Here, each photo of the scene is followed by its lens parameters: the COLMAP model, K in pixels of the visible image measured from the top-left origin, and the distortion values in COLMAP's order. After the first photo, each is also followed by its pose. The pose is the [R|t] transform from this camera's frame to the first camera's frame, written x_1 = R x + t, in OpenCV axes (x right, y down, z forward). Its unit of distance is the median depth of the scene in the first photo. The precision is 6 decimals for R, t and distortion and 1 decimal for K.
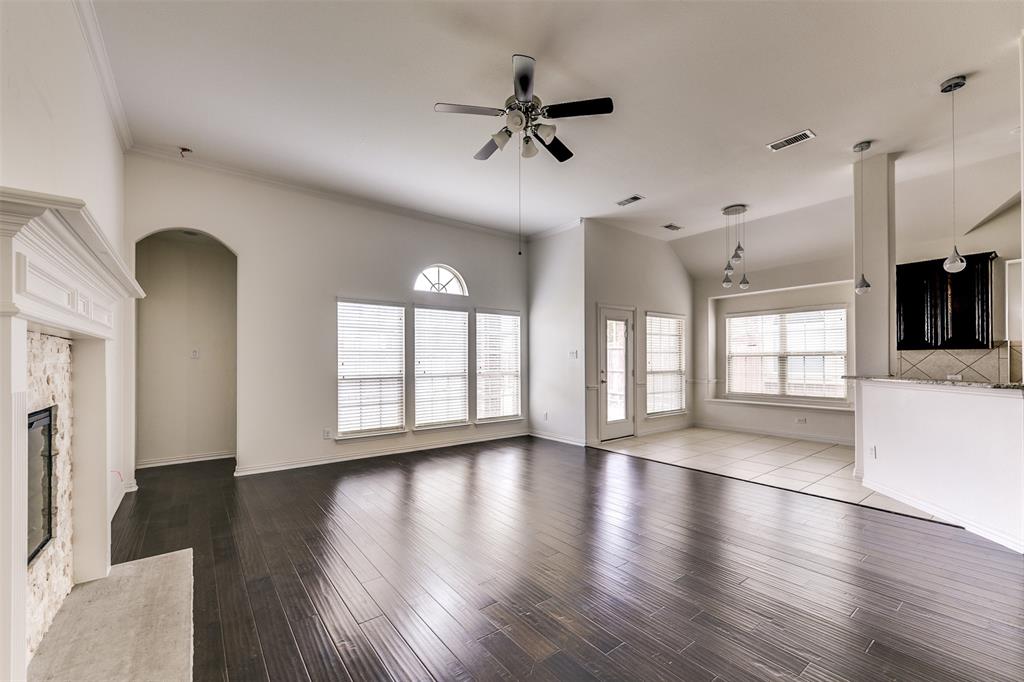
lens RADIAL K [[415.0, 0, 504.9], [0, 415.0, 358.4], [0, 0, 1]] dist [-0.002810, -0.000869]
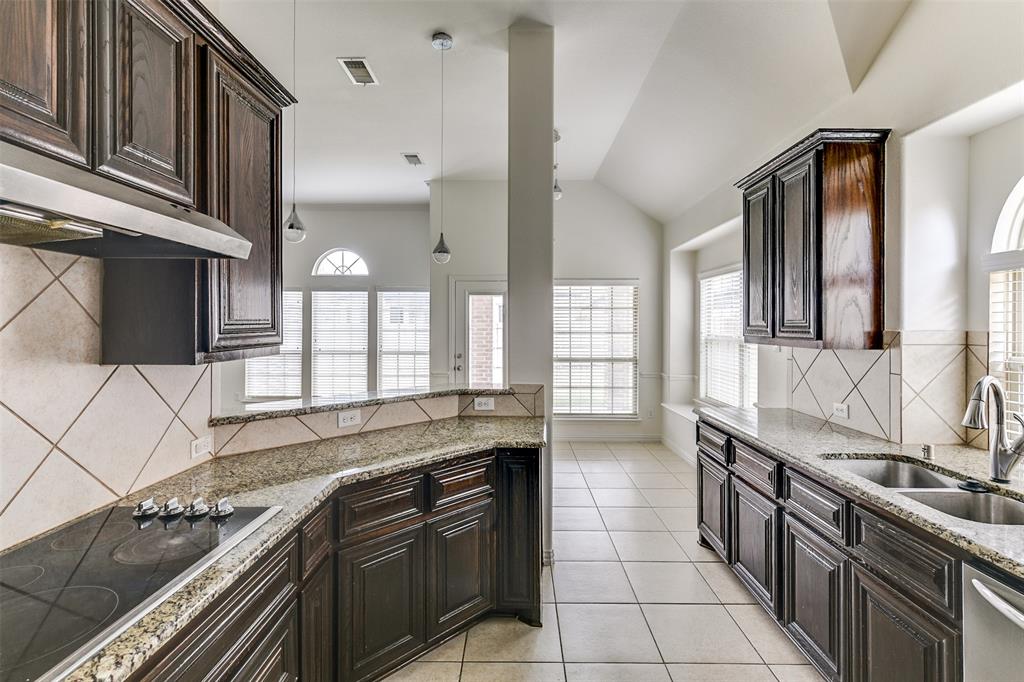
lens RADIAL K [[479.3, 0, 519.9], [0, 479.3, 325.2], [0, 0, 1]] dist [-0.002461, -0.000773]
pose [[0.794553, 0.006595, -0.607159, 0.918098], [-0.001872, 0.999963, 0.008411, -0.039461], [0.607192, -0.005546, 0.794536, 0.294417]]
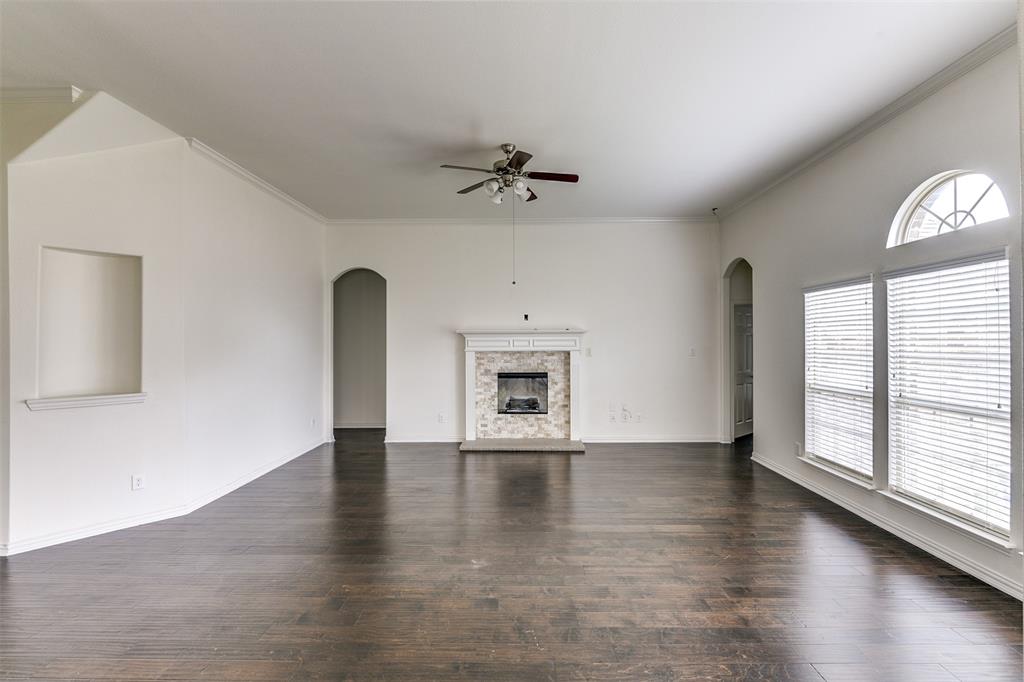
lens RADIAL K [[415.0, 0, 509.4], [0, 415.0, 338.7], [0, 0, 1]] dist [-0.002810, -0.000869]
pose [[-0.619166, -0.000715, -0.785260, 0.503135], [0.010261, 0.999907, -0.009000, -0.037638], [0.785193, -0.013630, -0.619101, 0.868307]]
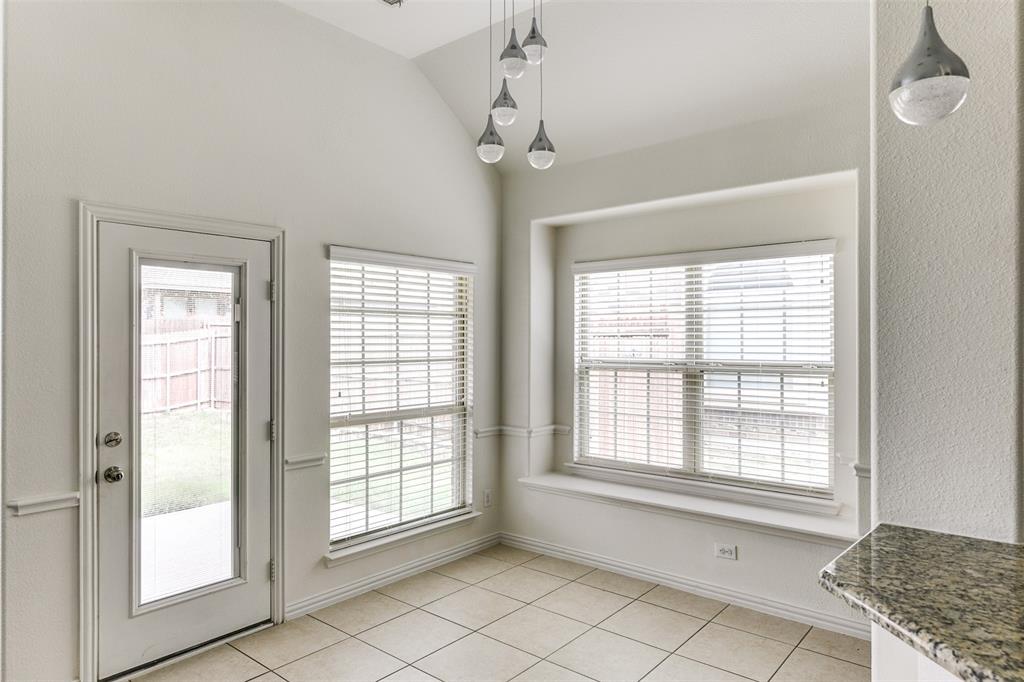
lens RADIAL K [[638.5, 0, 513.2], [0, 638.5, 341.1], [0, 0, 1]] dist [-0.000452, 0.003837]
pose [[0.973686, 0.003804, 0.227863, 0.403266], [-0.004926, 0.999978, 0.004357, -0.040637], [-0.227841, -0.005365, 0.973684, 0.493638]]
